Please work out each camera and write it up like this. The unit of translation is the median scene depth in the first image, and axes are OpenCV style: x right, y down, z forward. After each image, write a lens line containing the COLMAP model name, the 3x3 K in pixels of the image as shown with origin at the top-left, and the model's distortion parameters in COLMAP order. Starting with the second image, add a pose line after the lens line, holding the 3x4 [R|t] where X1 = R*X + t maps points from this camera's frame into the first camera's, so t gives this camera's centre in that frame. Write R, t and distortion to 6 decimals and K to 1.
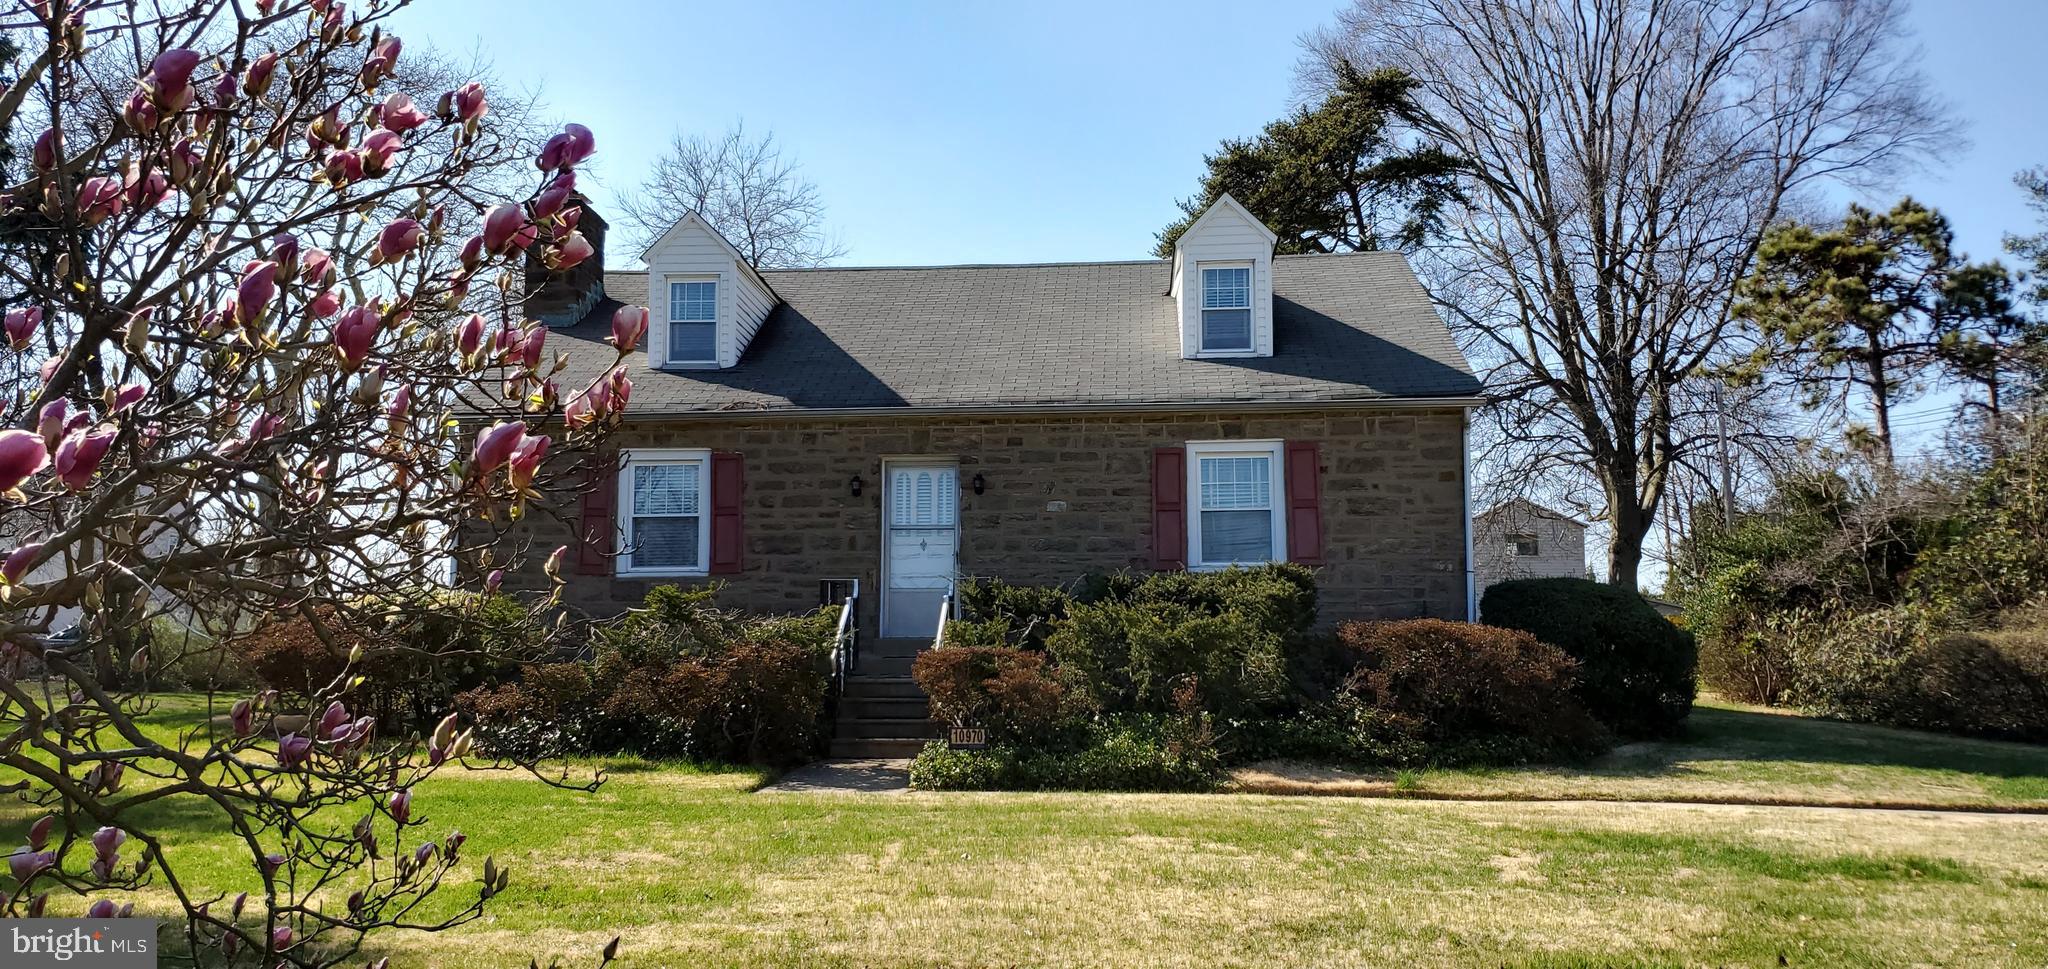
lens RADIAL K [[1632.4, 0, 1044.0], [0, 1632.4, 516.1], [0, 0, 1]] dist [0.092198, -0.046772]
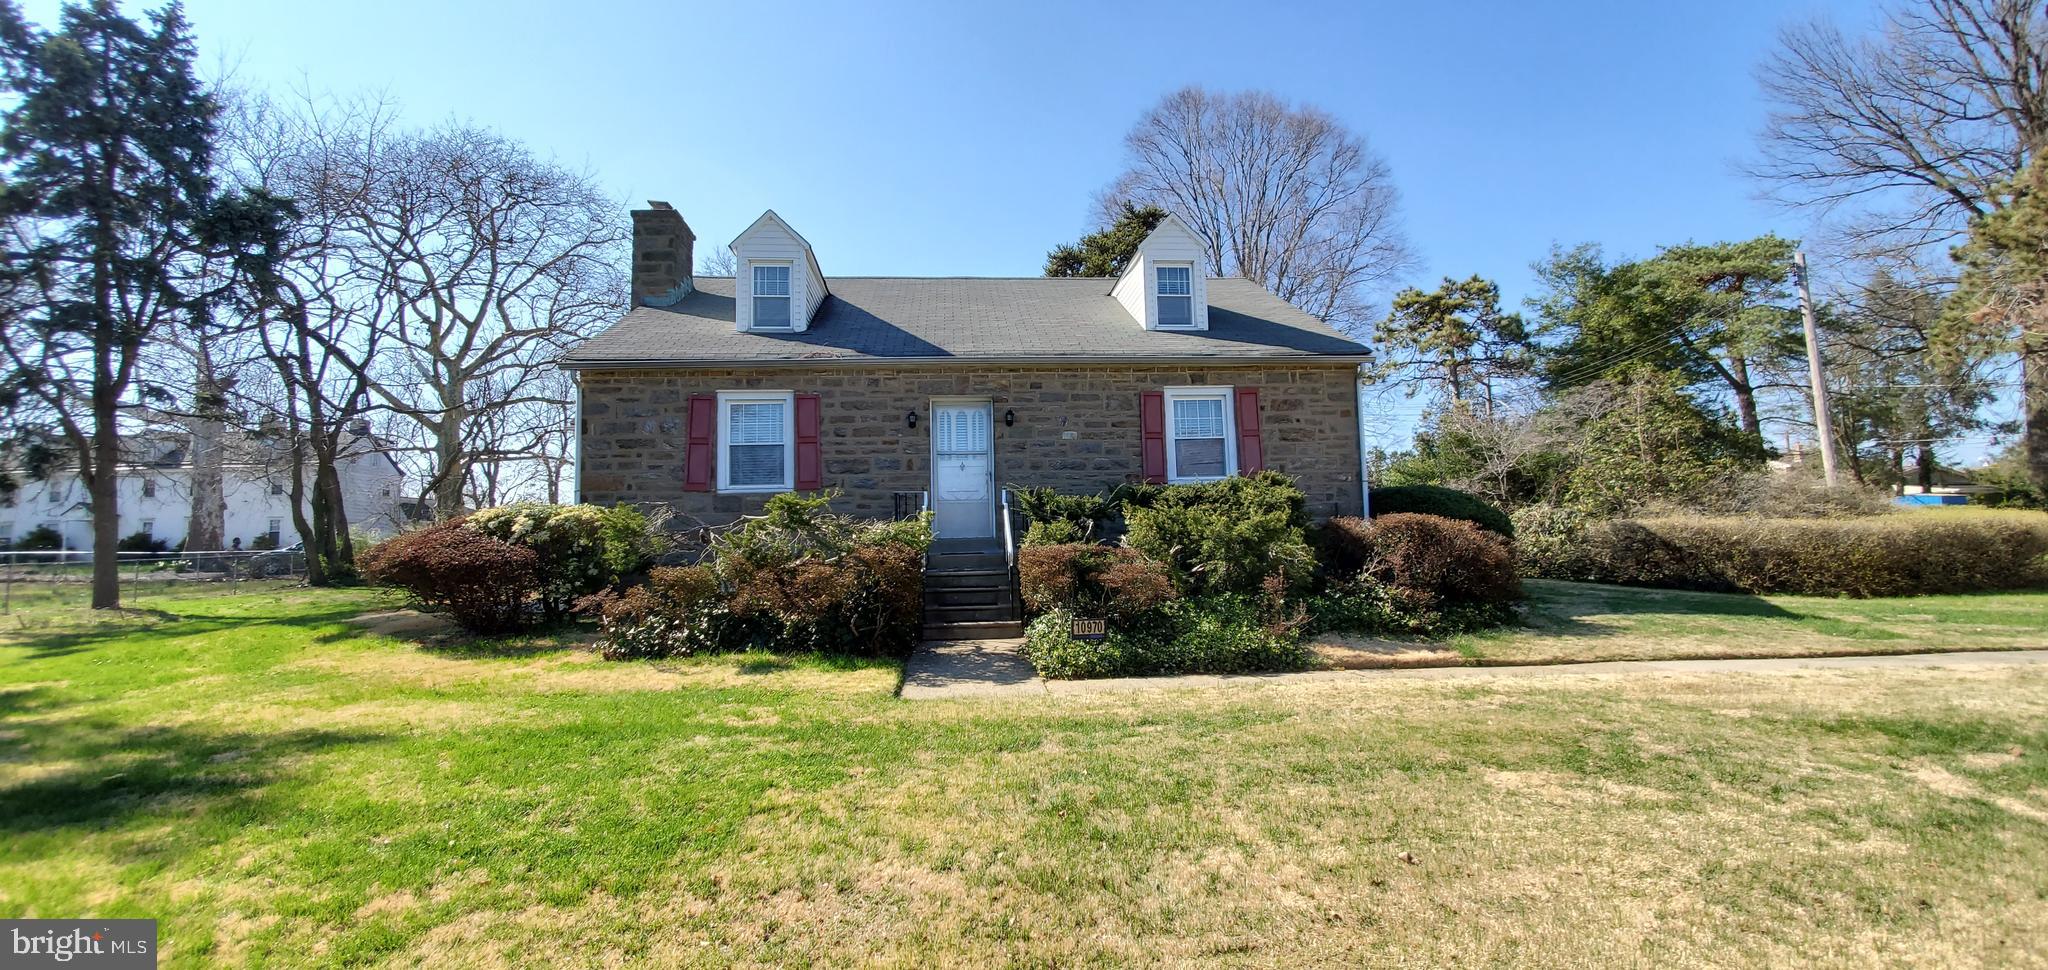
lens RADIAL K [[823.2, 0, 1043.4], [0, 823.2, 498.4], [0, 0, 1]] dist [0.008694, -0.000547]
pose [[0.985561, -0.012550, 0.168857, -0.123773], [0.007810, 0.999557, 0.028711, 0.025199], [-0.169143, -0.026978, 0.985222, 0.346910]]
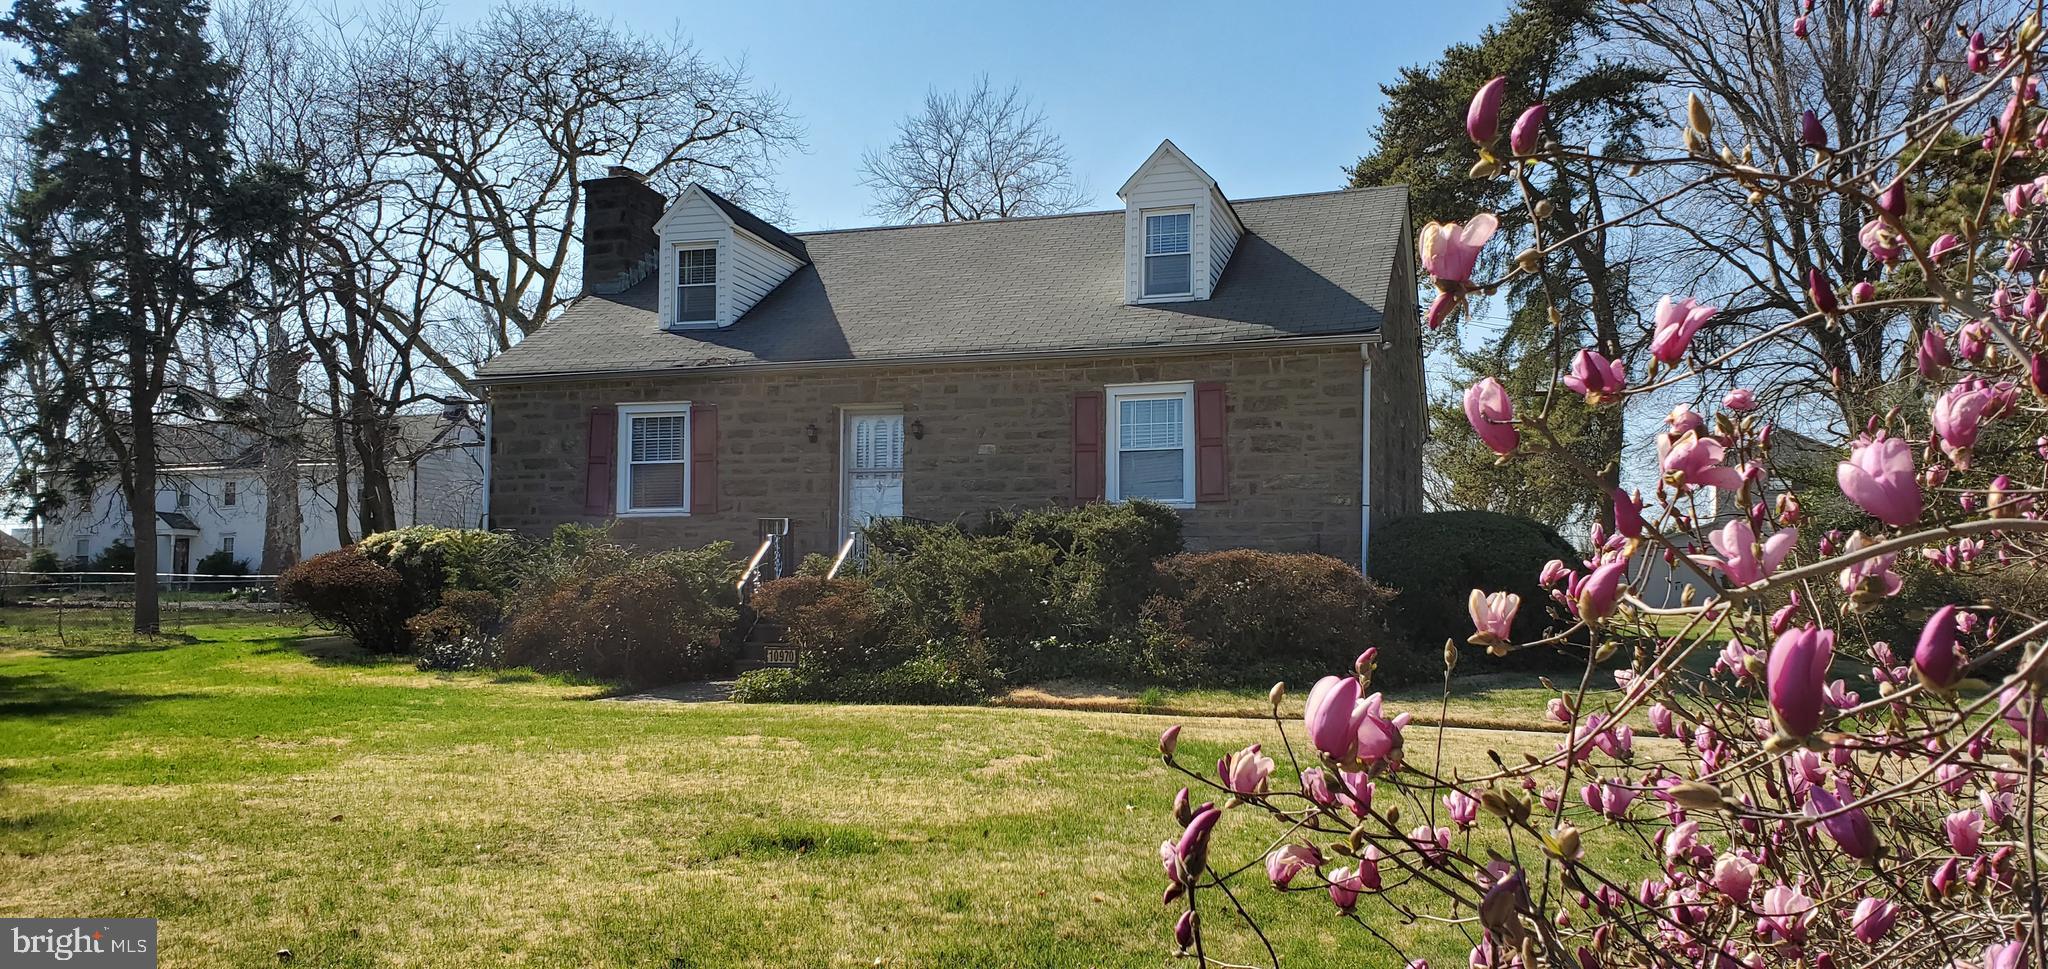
lens RADIAL K [[1632.4, 0, 1080.7], [0, 1632.4, 564.3], [0, 0, 1]] dist [0.092198, -0.046772]
pose [[0.978371, -0.002356, -0.206846, 0.287844], [0.015490, 0.997962, 0.061902, 0.004203], [0.206279, -0.063768, 0.976413, -0.040488]]
